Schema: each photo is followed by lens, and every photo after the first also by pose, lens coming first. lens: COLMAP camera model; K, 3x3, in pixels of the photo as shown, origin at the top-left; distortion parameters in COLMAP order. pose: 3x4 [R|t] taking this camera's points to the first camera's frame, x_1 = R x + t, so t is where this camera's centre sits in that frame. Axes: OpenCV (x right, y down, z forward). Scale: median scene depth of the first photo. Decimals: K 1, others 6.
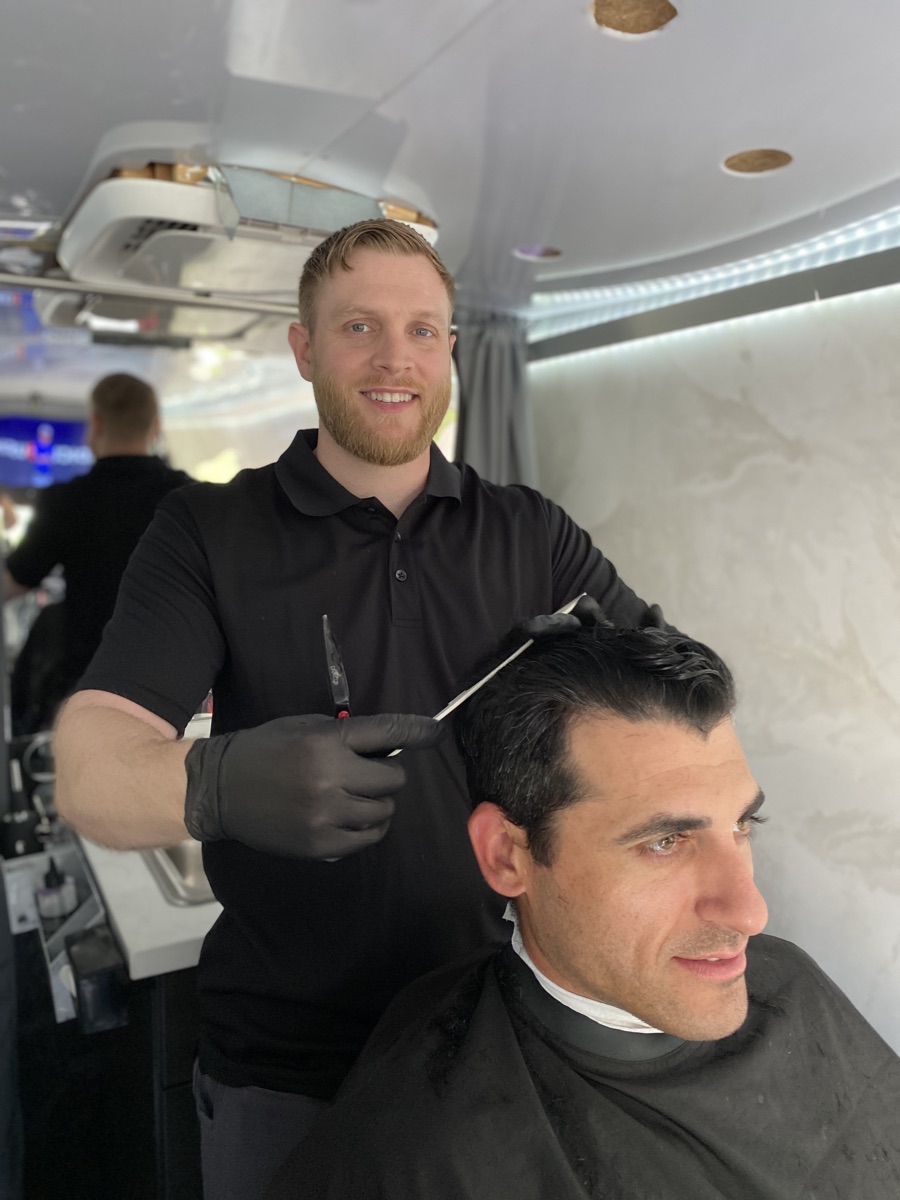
lens RADIAL K [[991.5, 0, 450.0], [0, 991.5, 600.0], [0, 0, 1]] dist [0.079322, -0.002290]
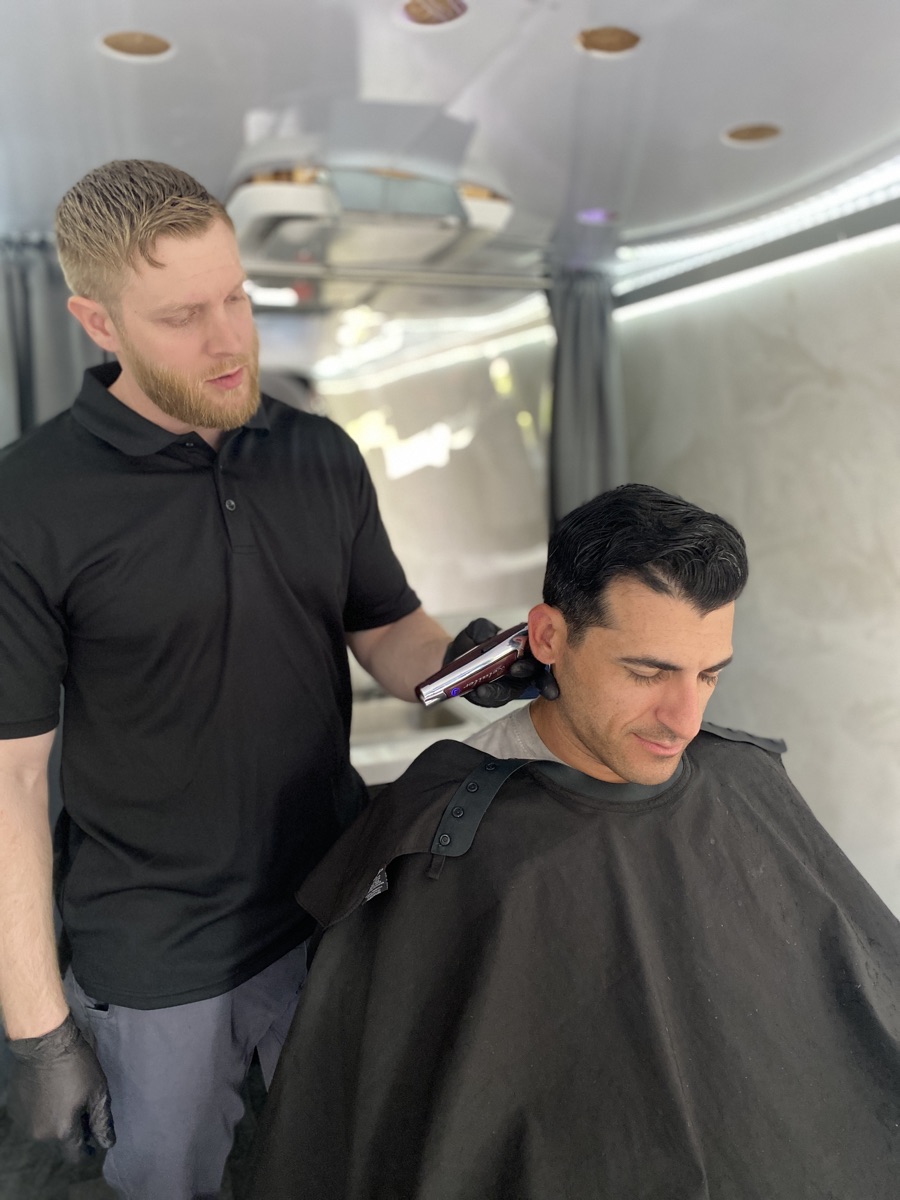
lens RADIAL K [[991.5, 0, 450.0], [0, 991.5, 600.0], [0, 0, 1]] dist [0.079322, -0.002290]
pose [[0.986169, 0.002618, -0.165721, 0.103132], [0.003433, 0.999338, 0.036218, 0.056518], [0.165706, -0.036286, 0.985507, -0.194477]]
